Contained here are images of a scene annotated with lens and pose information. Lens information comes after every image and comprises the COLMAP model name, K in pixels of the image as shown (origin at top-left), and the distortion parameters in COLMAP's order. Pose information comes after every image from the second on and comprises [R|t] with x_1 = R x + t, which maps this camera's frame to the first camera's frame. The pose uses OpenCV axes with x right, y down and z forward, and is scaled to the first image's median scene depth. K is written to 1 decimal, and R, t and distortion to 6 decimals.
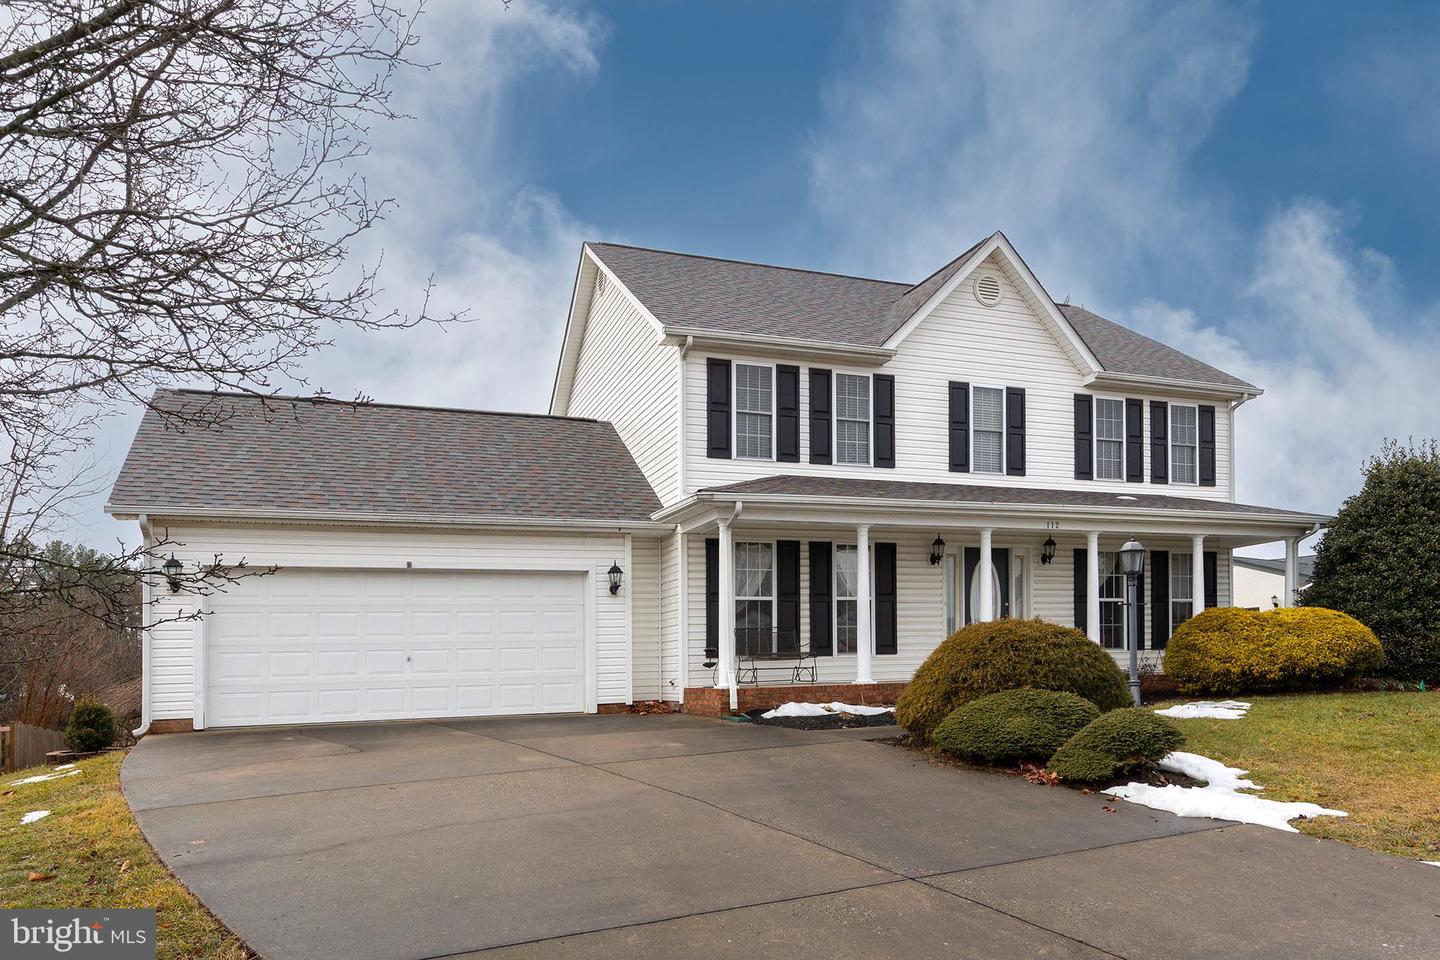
lens RADIAL K [[829.3, 0, 720.0], [0, 829.3, 480.0], [0, 0, 1]] dist [-0.003998, -0.001559]
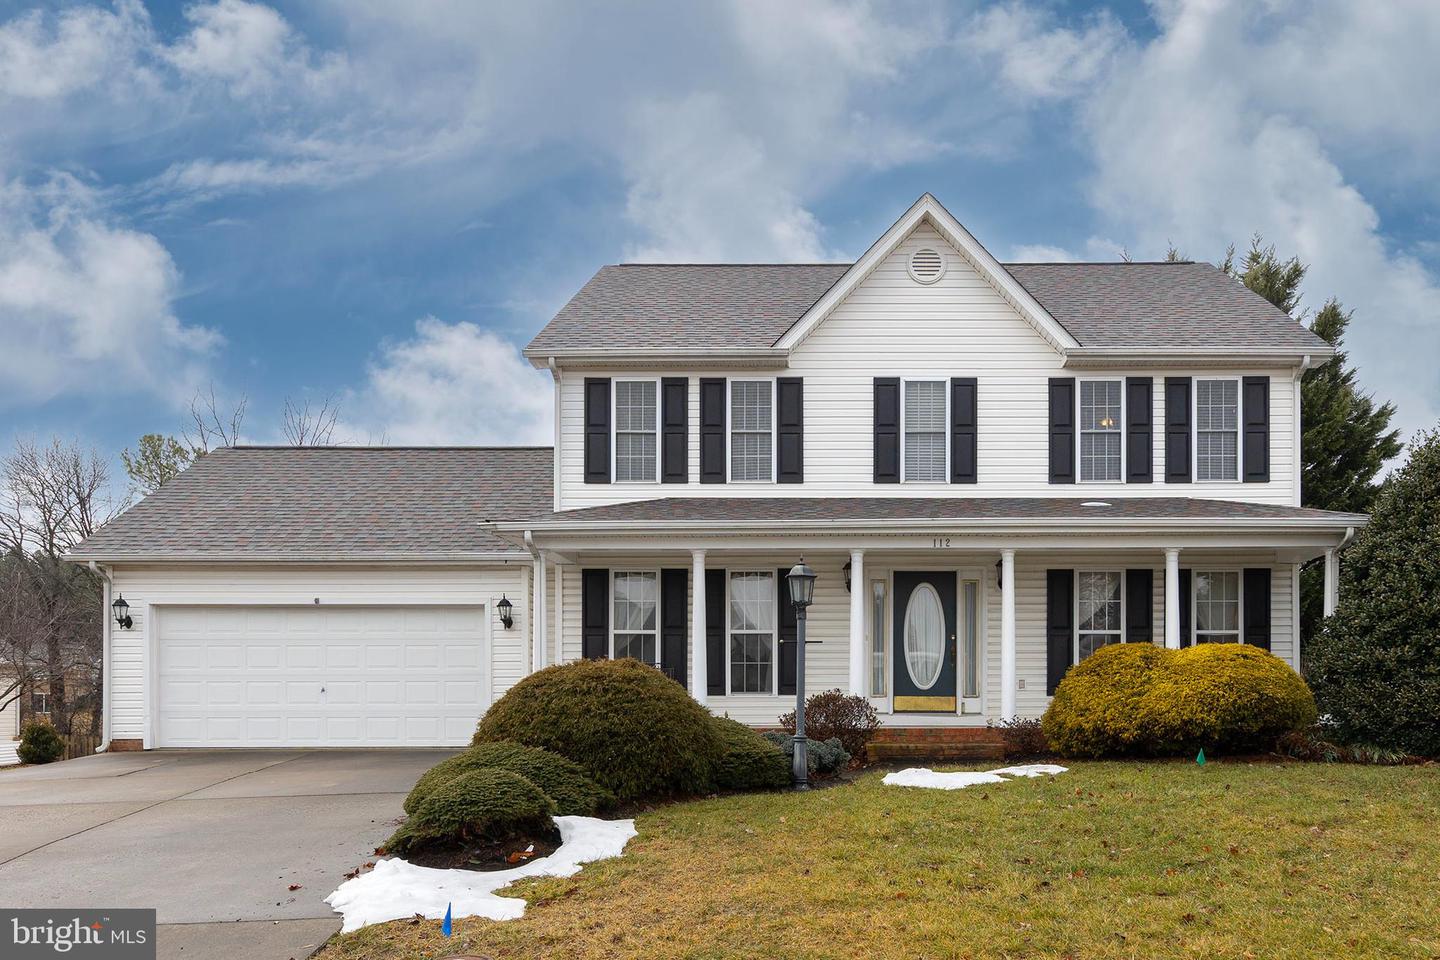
lens RADIAL K [[837.7, 0, 720.0], [0, 837.7, 524.3], [0, 0, 1]] dist [0.003240, 0.000754]
pose [[0.949503, -0.042820, -0.310823, 0.406496], [0.046986, 0.998878, 0.005927, 0.020256], [0.310220, -0.020232, 0.950449, 0.131690]]
